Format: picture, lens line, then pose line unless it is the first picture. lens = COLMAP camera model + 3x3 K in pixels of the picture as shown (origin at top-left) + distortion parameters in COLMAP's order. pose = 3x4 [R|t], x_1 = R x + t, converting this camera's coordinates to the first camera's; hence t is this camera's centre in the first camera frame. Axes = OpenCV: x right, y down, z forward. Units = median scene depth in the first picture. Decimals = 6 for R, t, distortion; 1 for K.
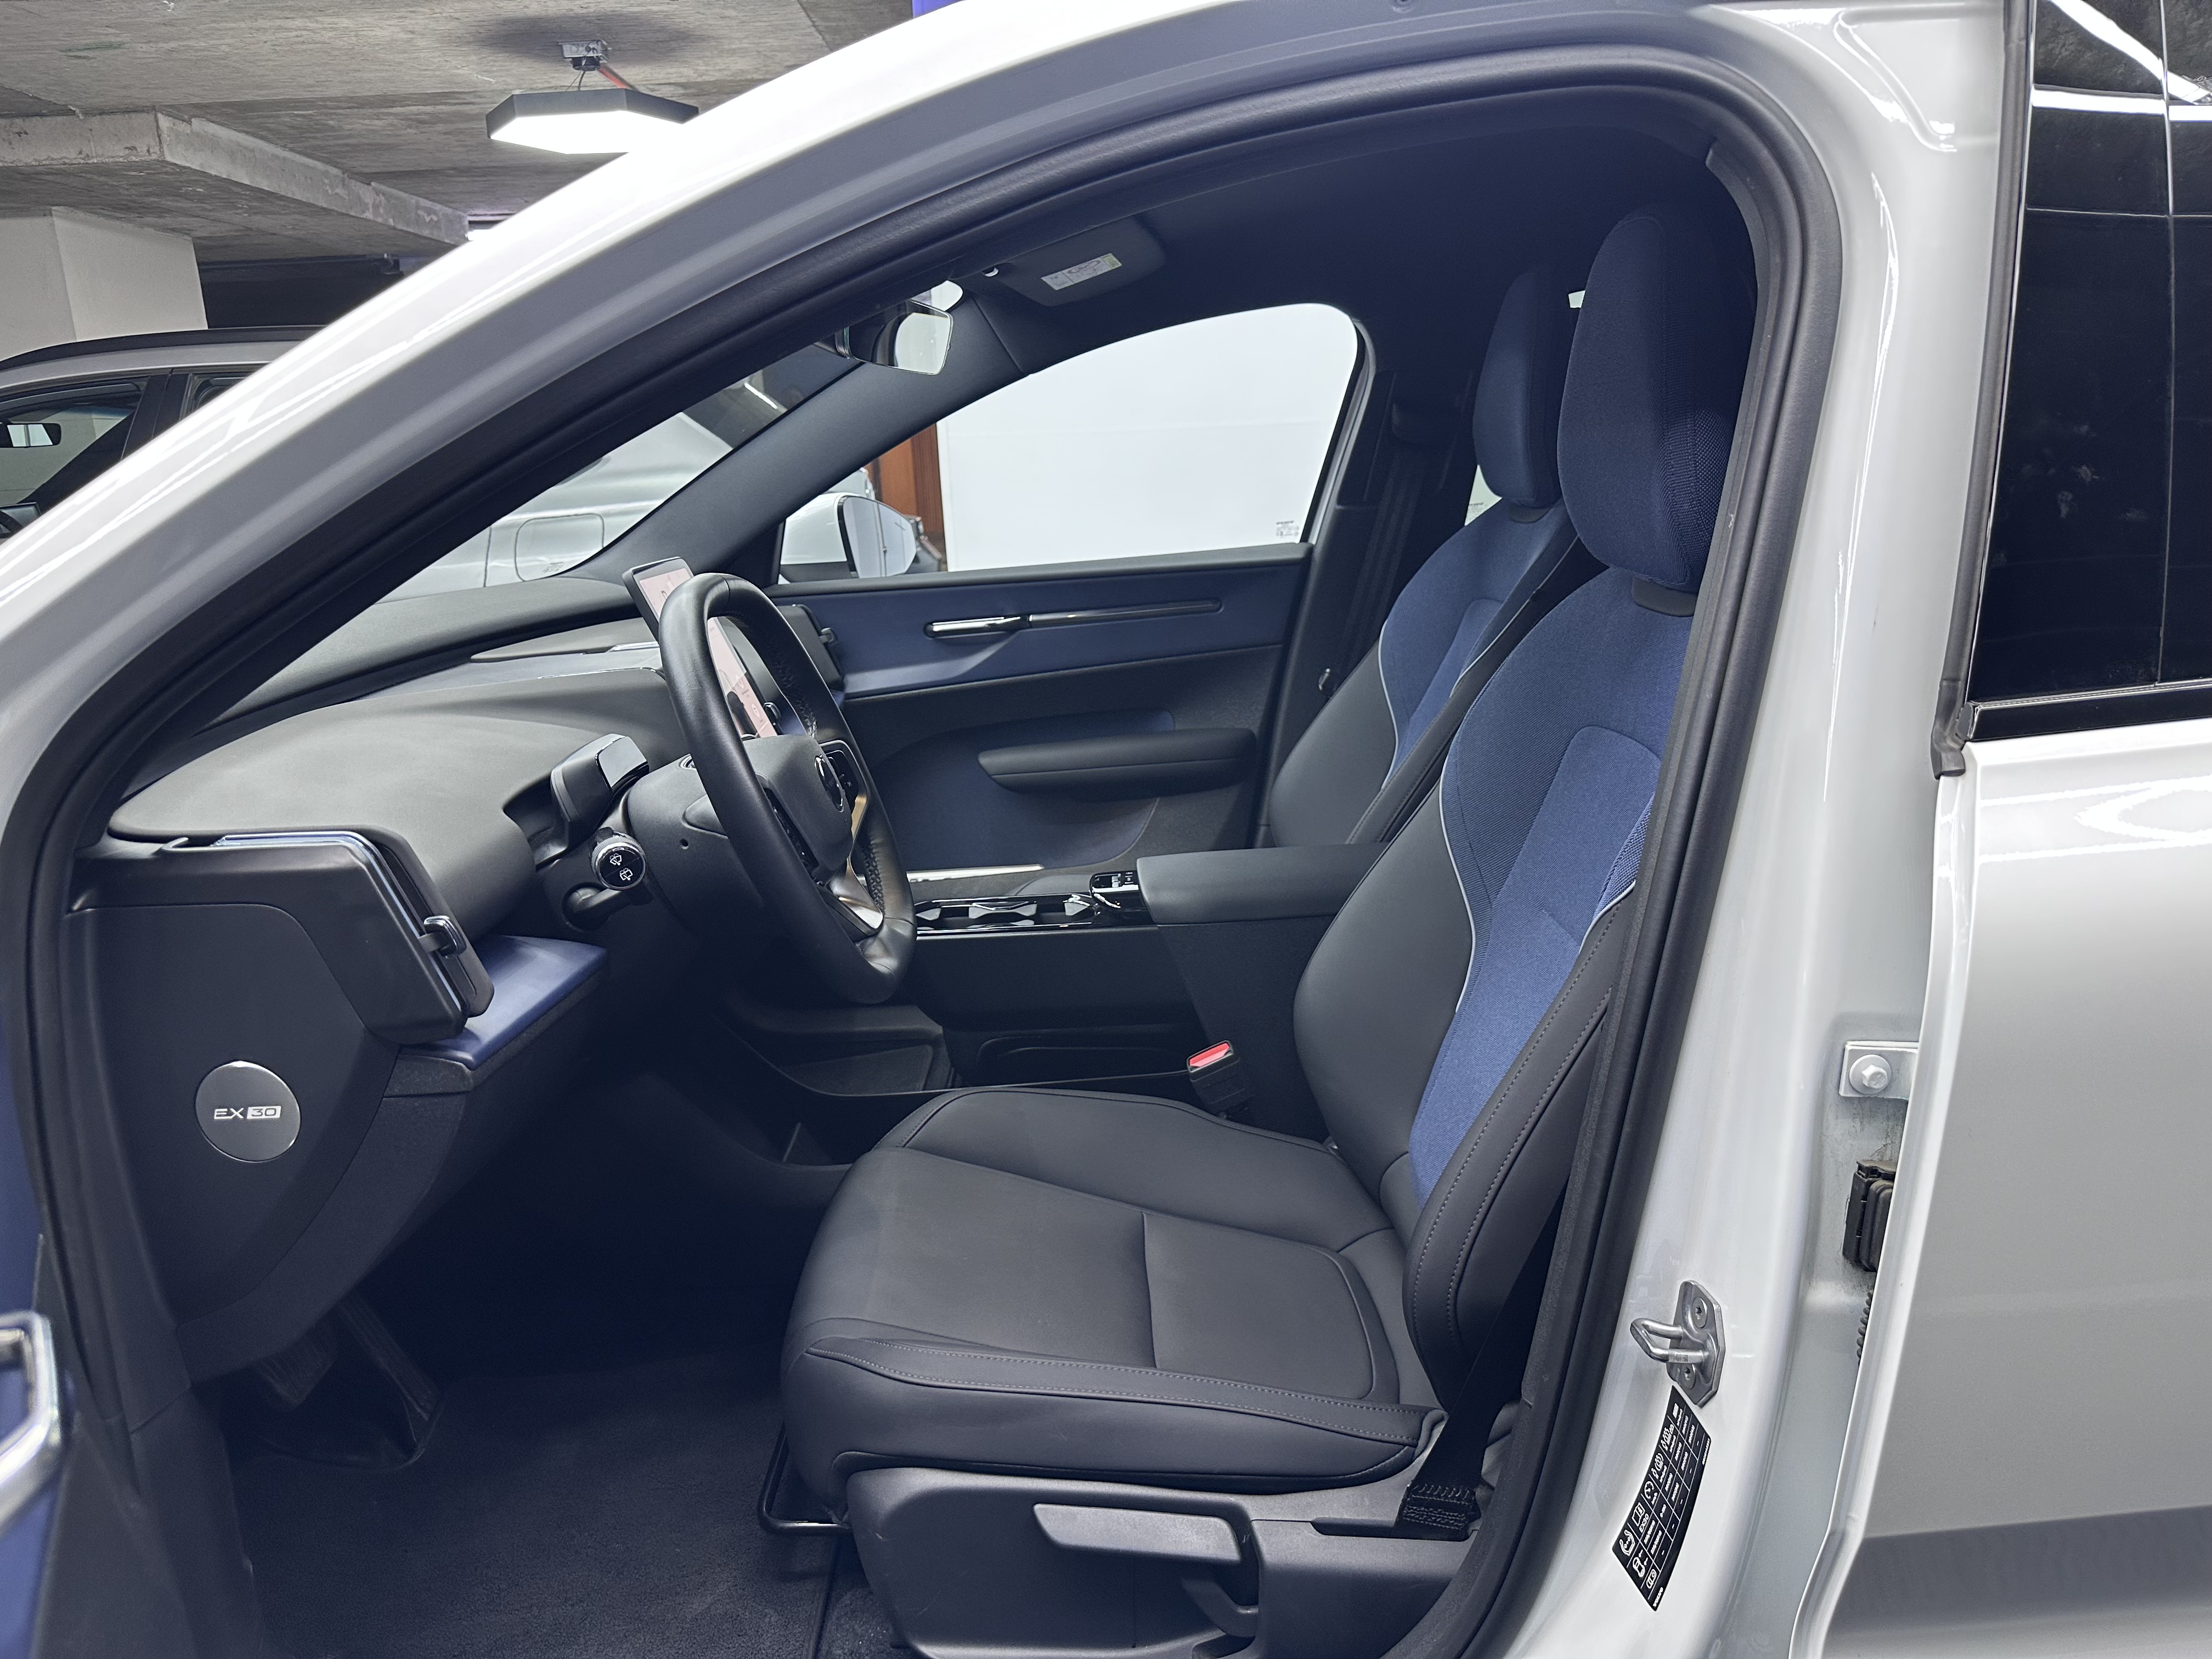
lens RADIAL K [[1535.9, 0, 1106.0], [0, 1535.9, 829.5], [0, 0, 1]] dist [-0.001275, 0.000021]
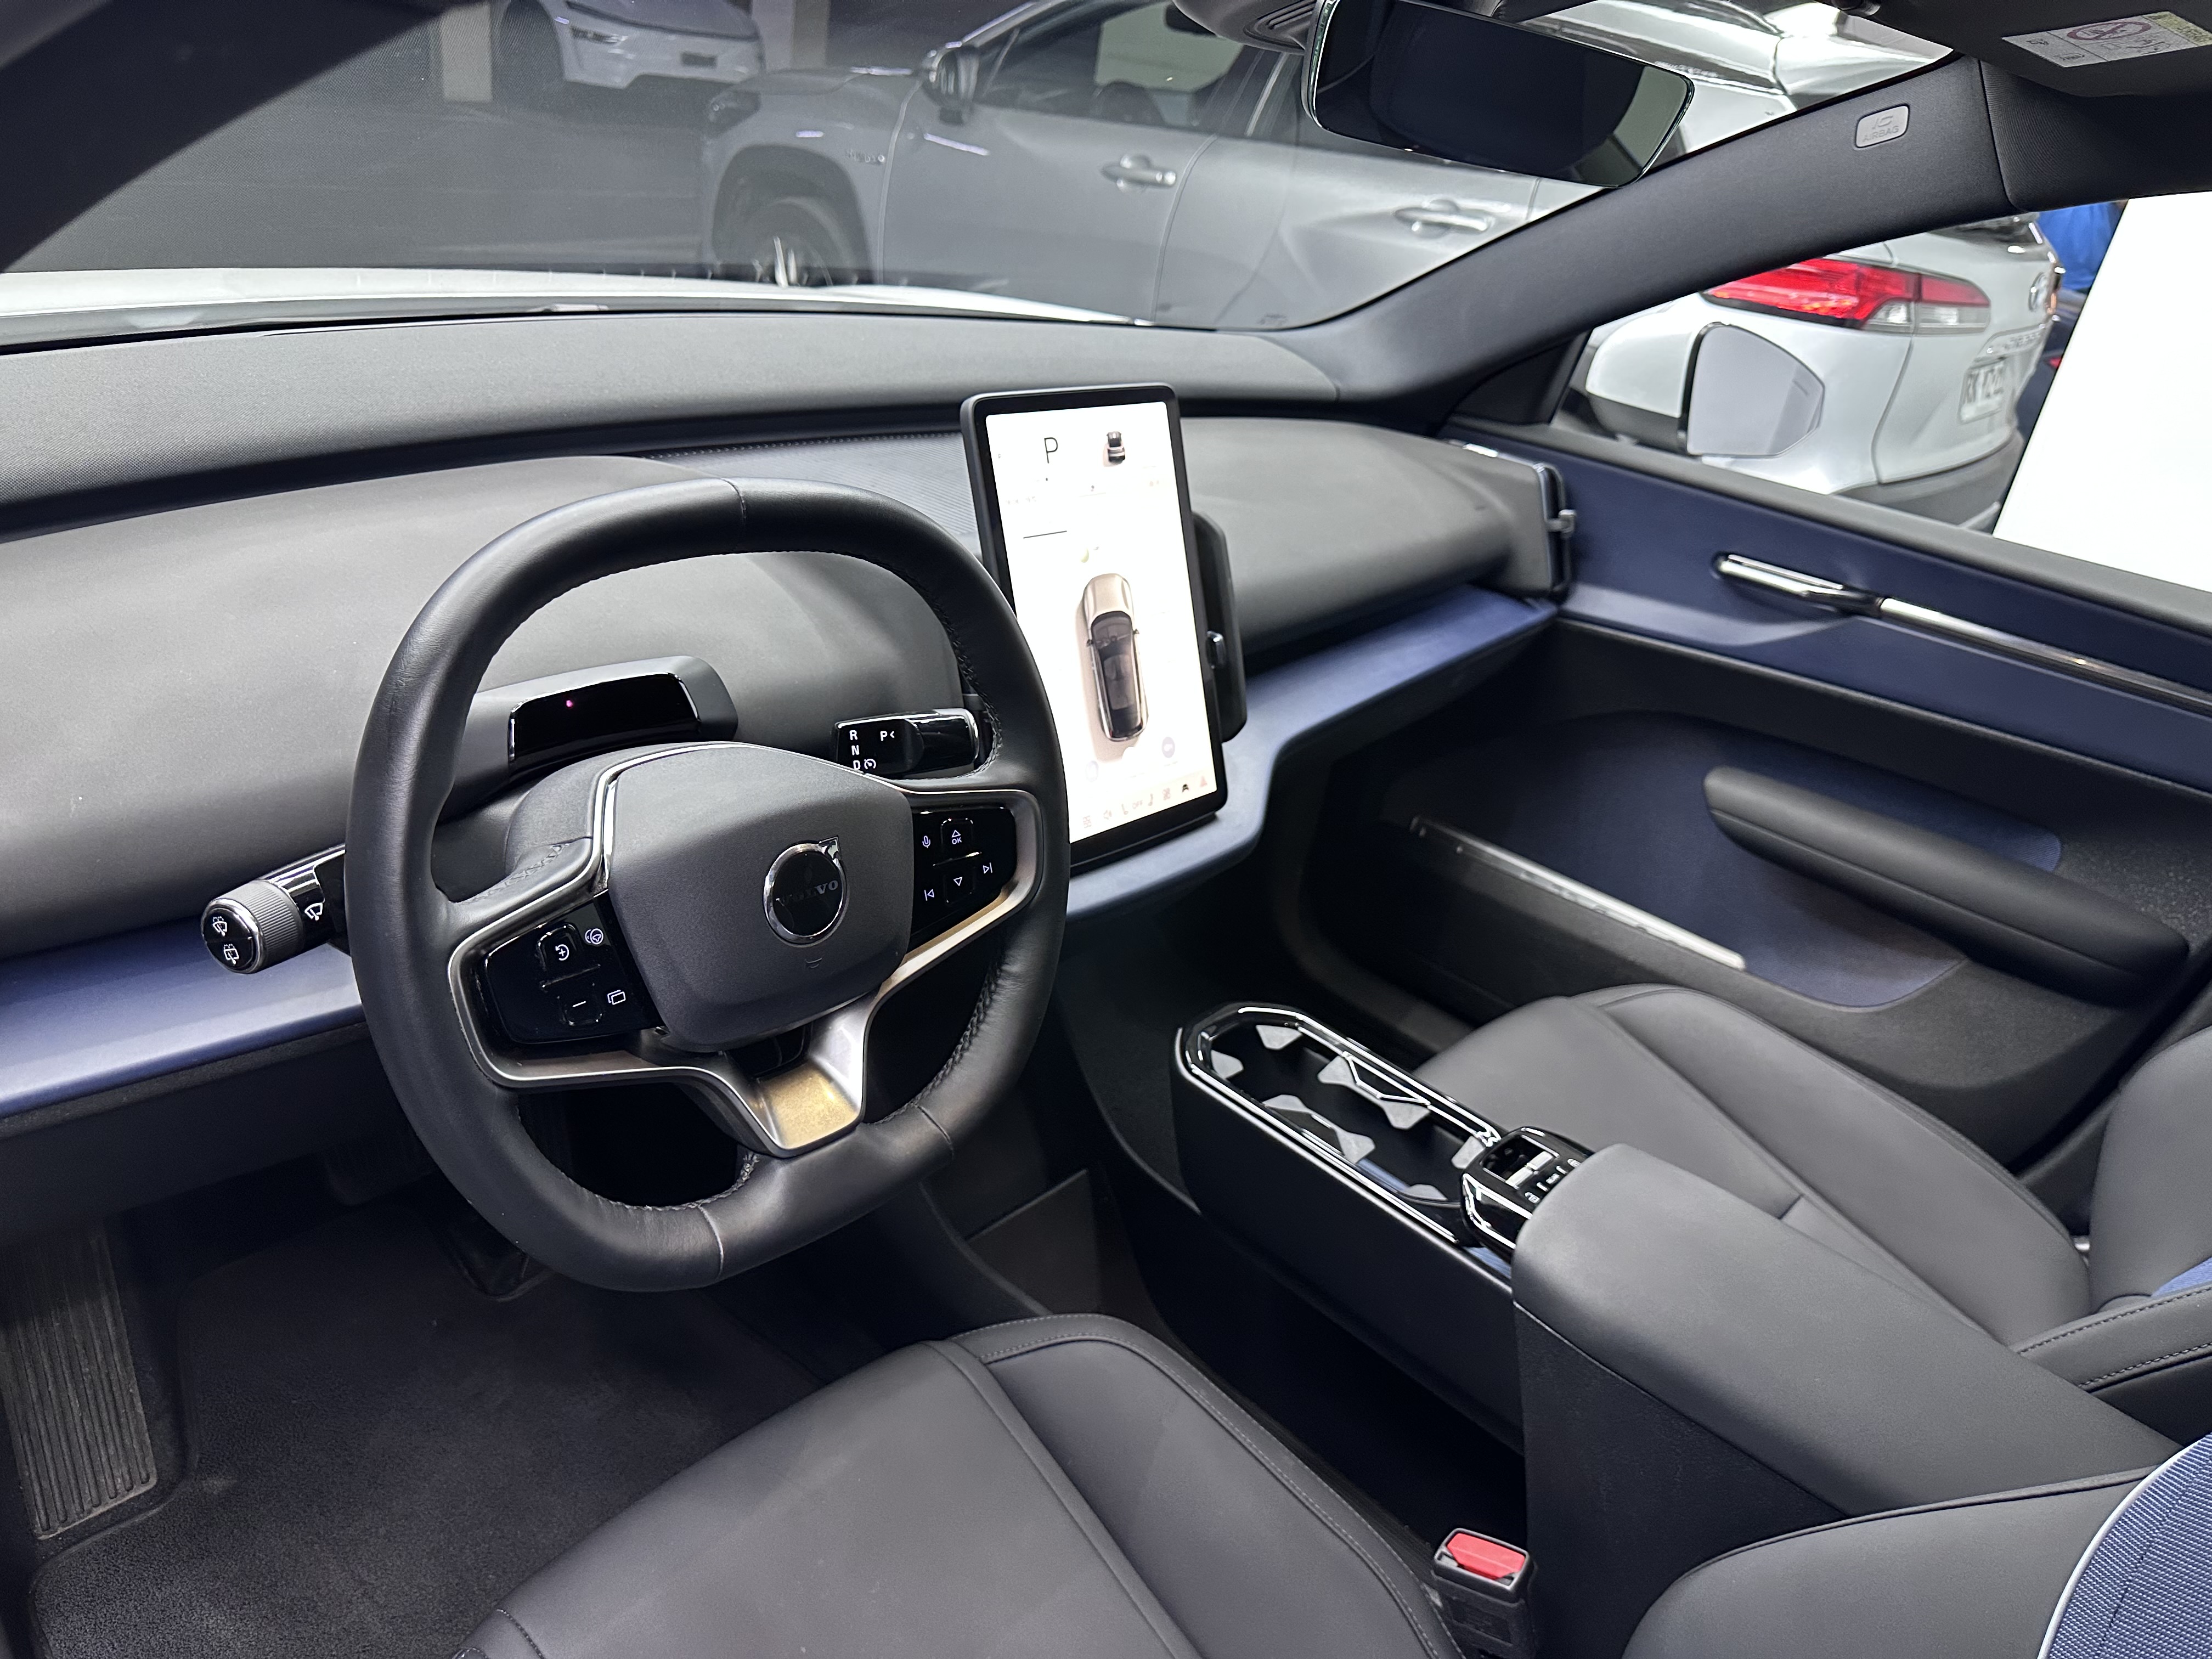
lens RADIAL K [[1535.9, 0, 1106.0], [0, 1535.9, 829.5], [0, 0, 1]] dist [-0.001275, 0.000021]
pose [[0.712918, 0.462530, -0.527081, 0.094842], [-0.350538, 0.886043, 0.303400, -0.139976], [0.607348, -0.031538, 0.793810, 0.329903]]
